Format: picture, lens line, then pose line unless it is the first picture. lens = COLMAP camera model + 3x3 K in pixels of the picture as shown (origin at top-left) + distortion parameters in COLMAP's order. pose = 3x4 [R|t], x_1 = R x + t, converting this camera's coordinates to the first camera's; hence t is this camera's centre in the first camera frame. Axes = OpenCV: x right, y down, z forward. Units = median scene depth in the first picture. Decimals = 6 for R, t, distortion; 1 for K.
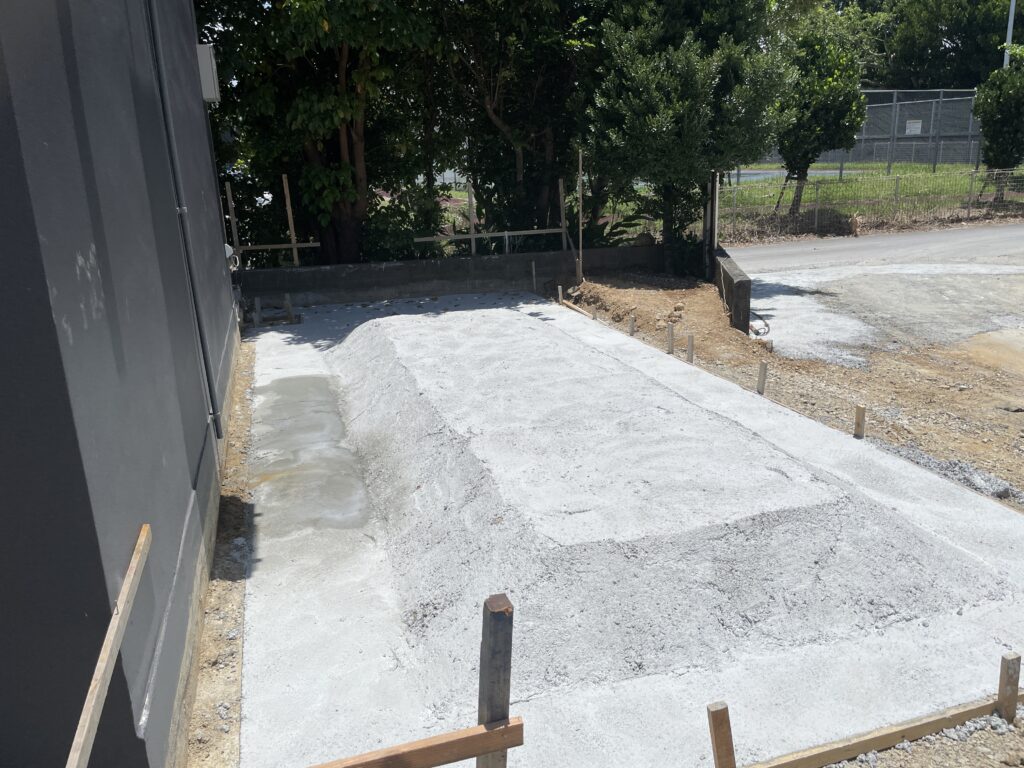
lens RADIAL K [[750.3, 0, 512.0], [0, 750.3, 384.0], [0, 0, 1]] dist [0.086314, -0.110059]
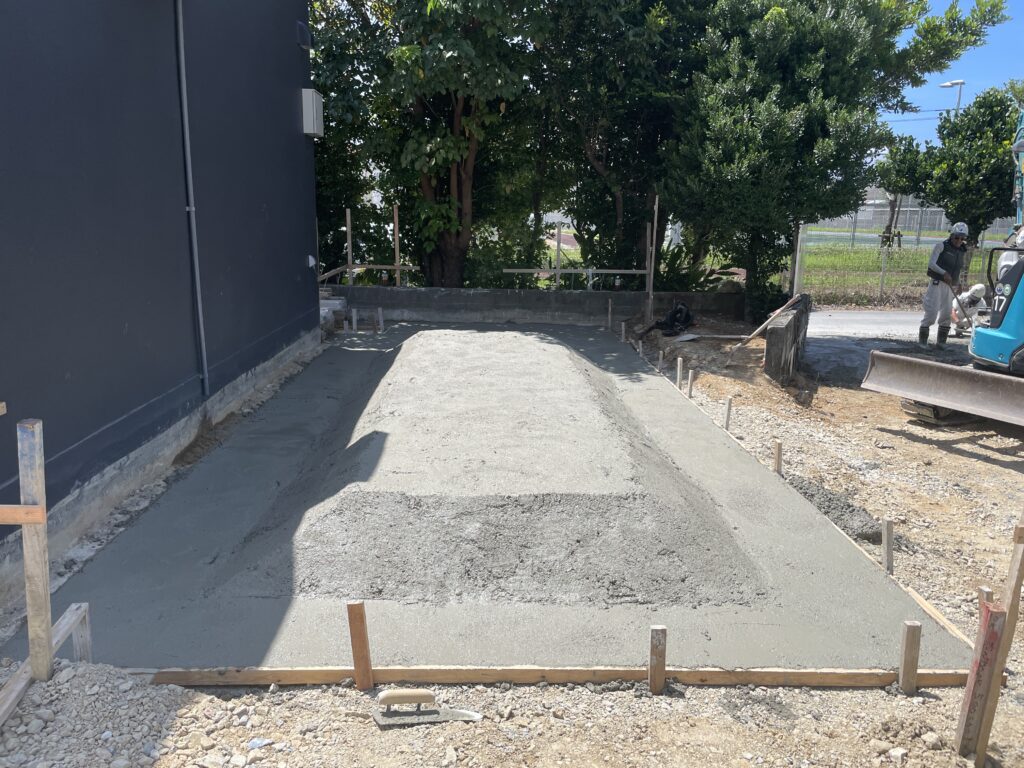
lens RADIAL K [[751.5, 0, 505.1], [0, 751.5, 382.8], [0, 0, 1]] dist [0.083302, -0.108305]
pose [[0.962649, 0.110157, -0.247329, 0.163744], [-0.126105, 0.990779, -0.049543, 0.022291], [0.239591, 0.078881, 0.967664, -0.032202]]
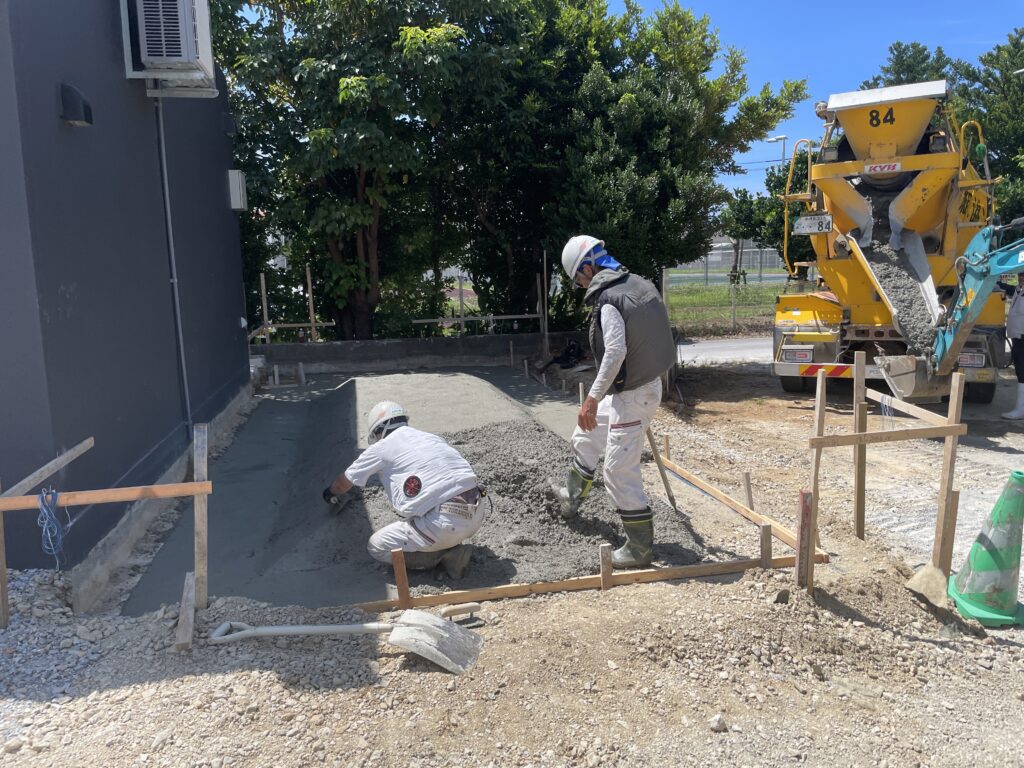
lens RADIAL K [[749.3, 0, 512.0], [0, 749.3, 384.0], [0, 0, 1]] dist [0.089562, -0.105093]
pose [[0.995332, 0.022106, -0.093949, 0.146148], [-0.034093, 0.991191, -0.127976, 0.055775], [0.090292, 0.130582, 0.987317, -0.152610]]
